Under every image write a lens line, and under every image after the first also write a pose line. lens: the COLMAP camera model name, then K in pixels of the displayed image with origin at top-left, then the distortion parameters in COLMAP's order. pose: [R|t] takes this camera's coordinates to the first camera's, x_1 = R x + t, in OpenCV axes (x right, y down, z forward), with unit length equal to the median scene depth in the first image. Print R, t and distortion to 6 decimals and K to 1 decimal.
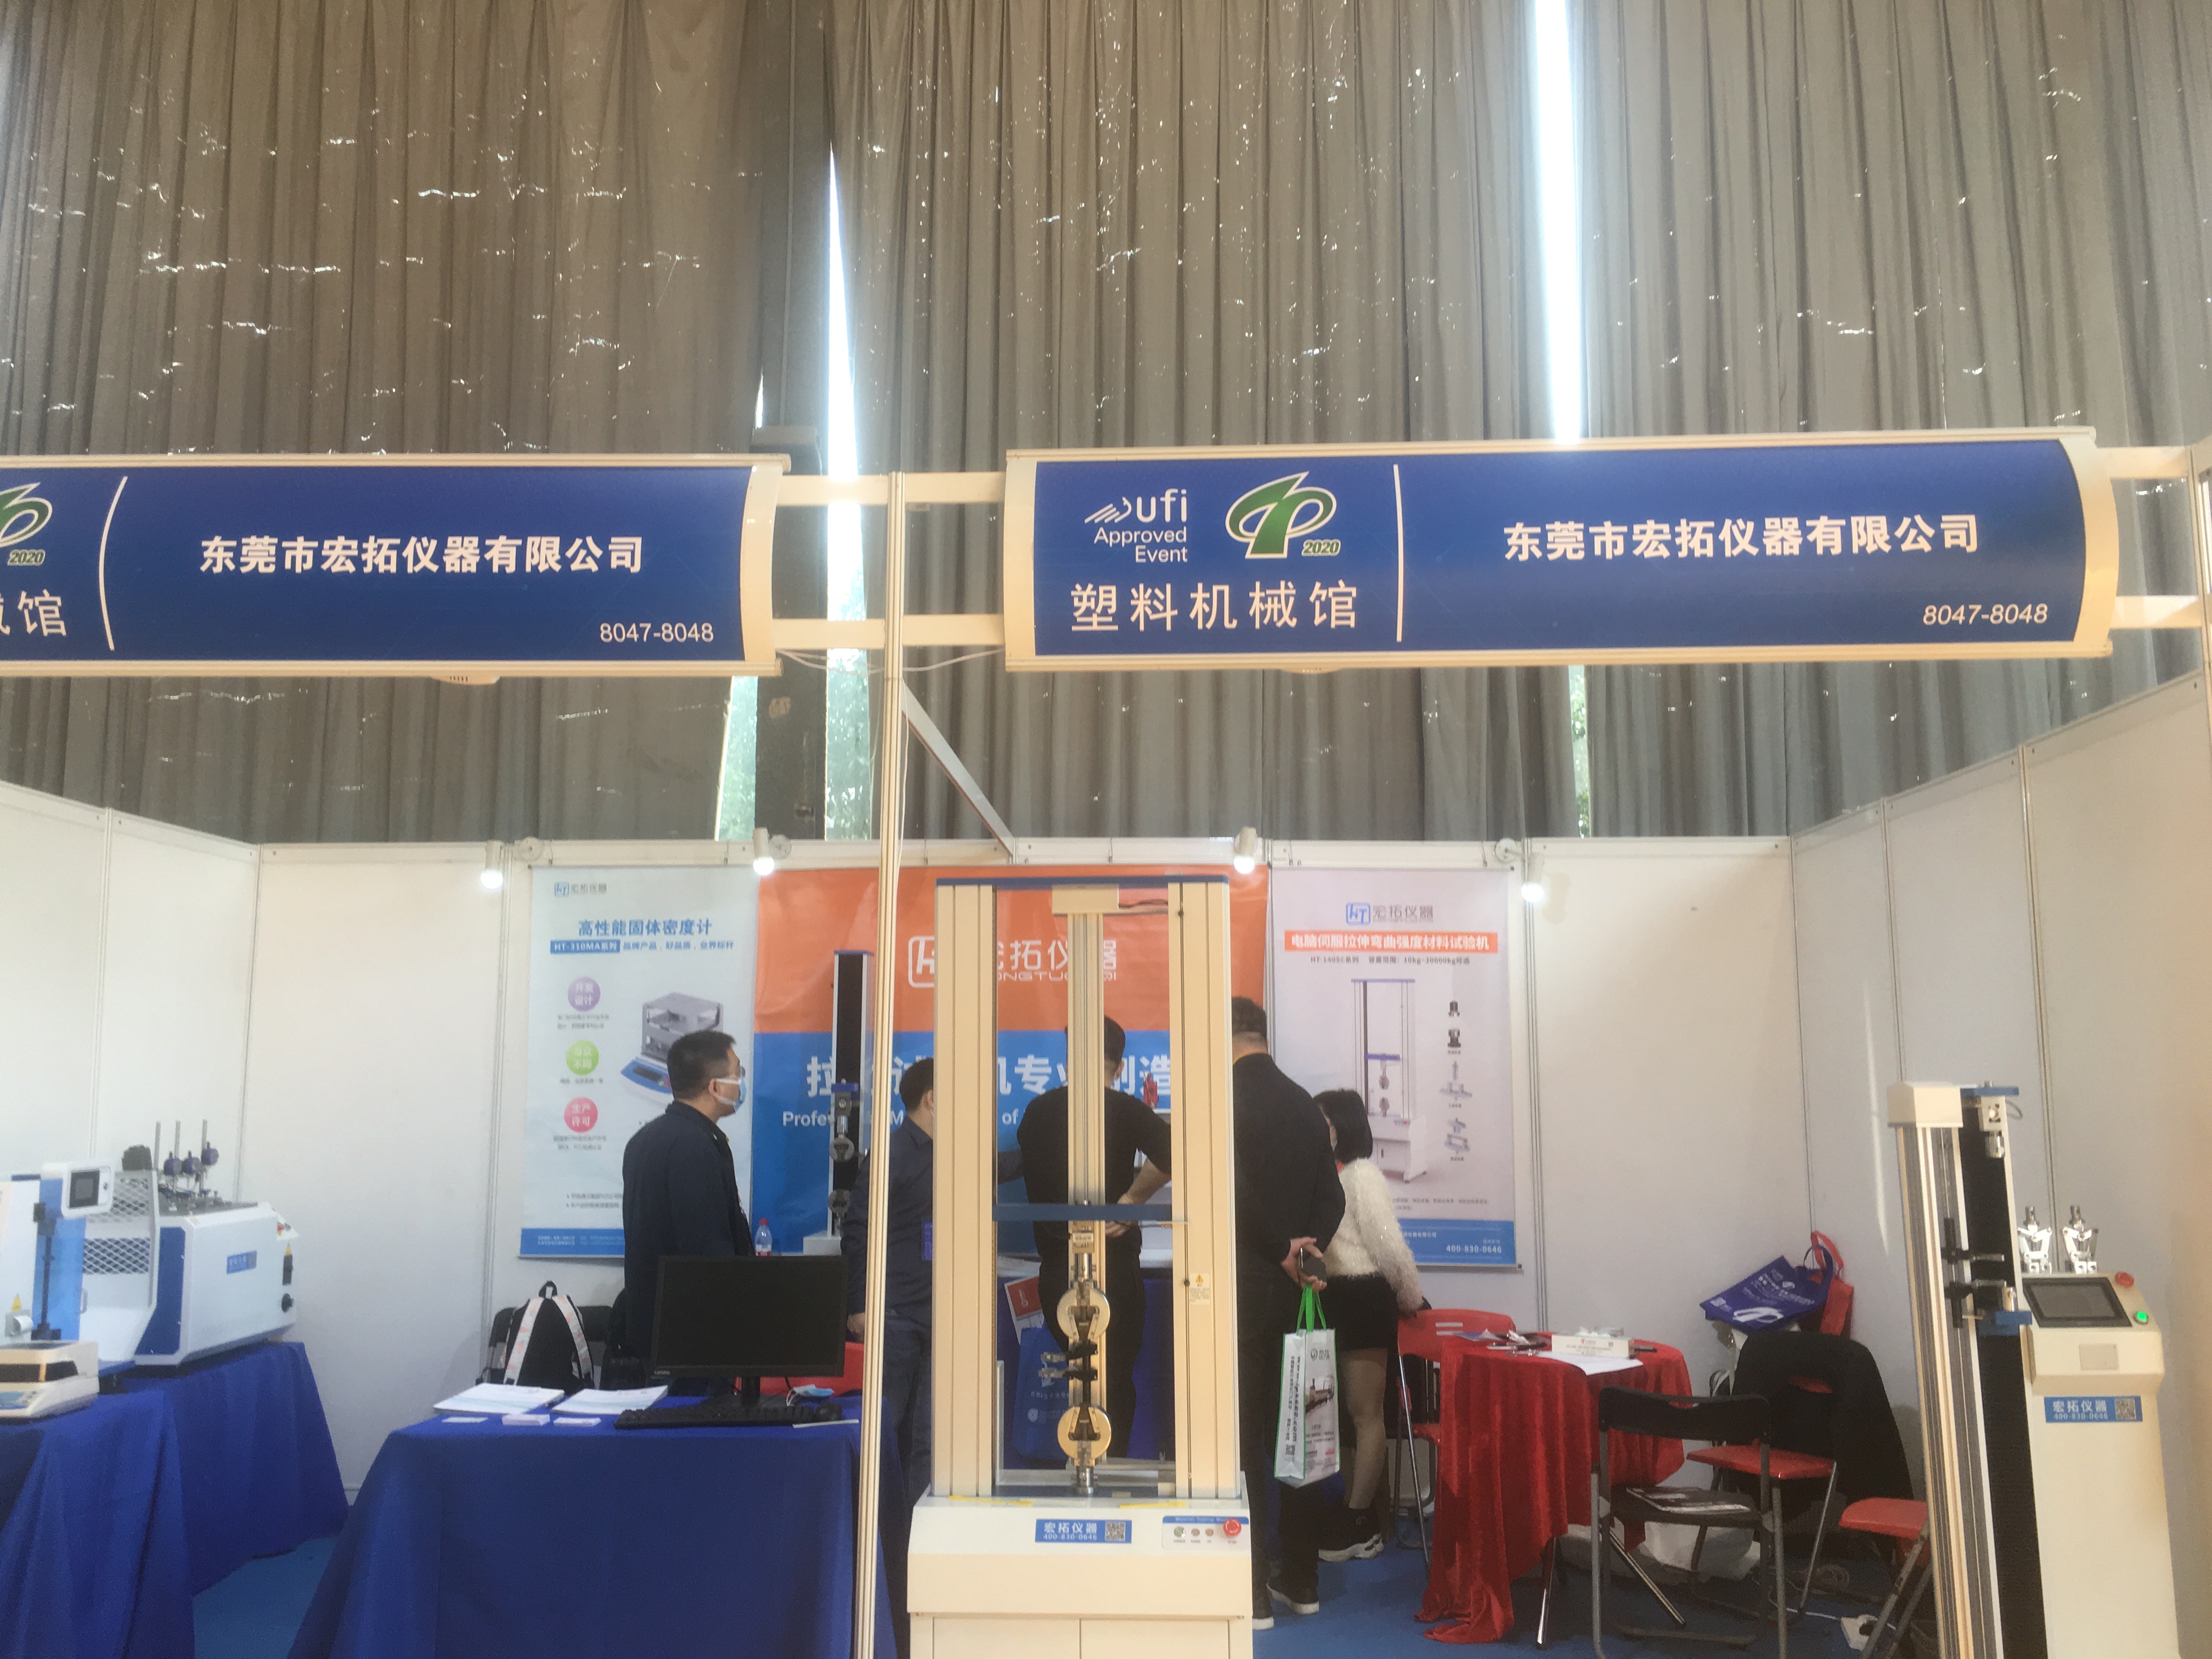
lens RADIAL K [[1877.9, 0, 1099.0], [0, 1877.9, 835.7], [0, 0, 1]] dist [0.060081, -0.012800]
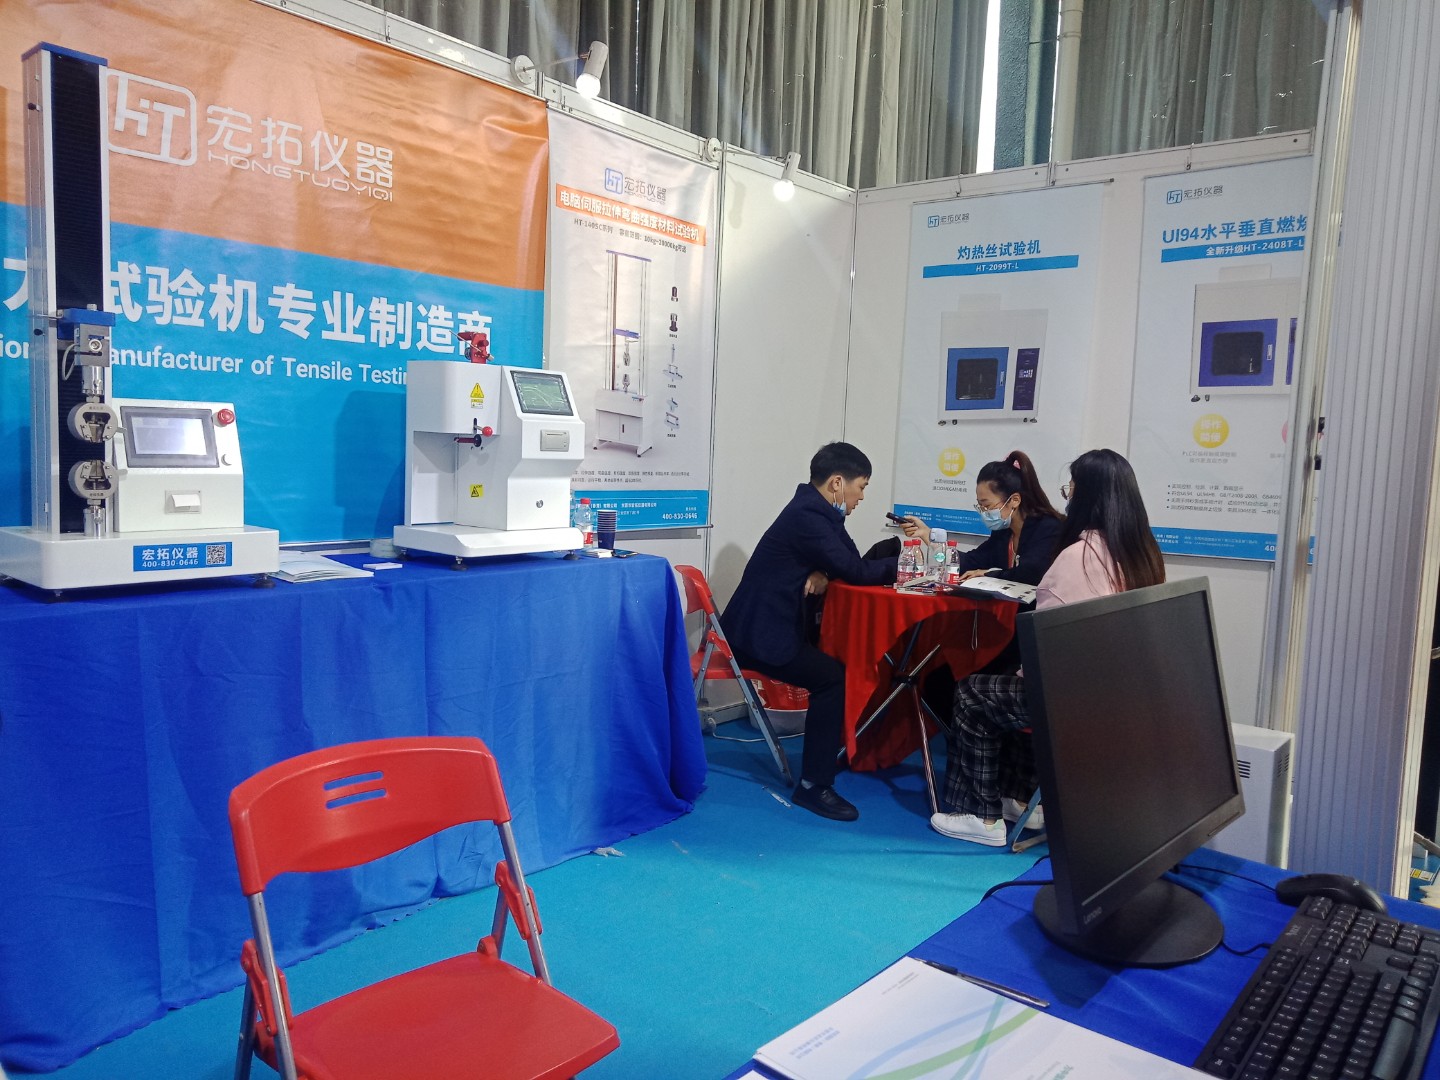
lens RADIAL K [[1088.5, 0, 730.7], [0, 1088.5, 540.5], [0, 0, 1]] dist [0.008669, 0.003437]
pose [[0.585364, -0.053918, 0.808976, -0.287788], [-0.142919, 0.975300, 0.168418, 0.118864], [-0.798075, -0.214204, 0.563199, 0.602908]]
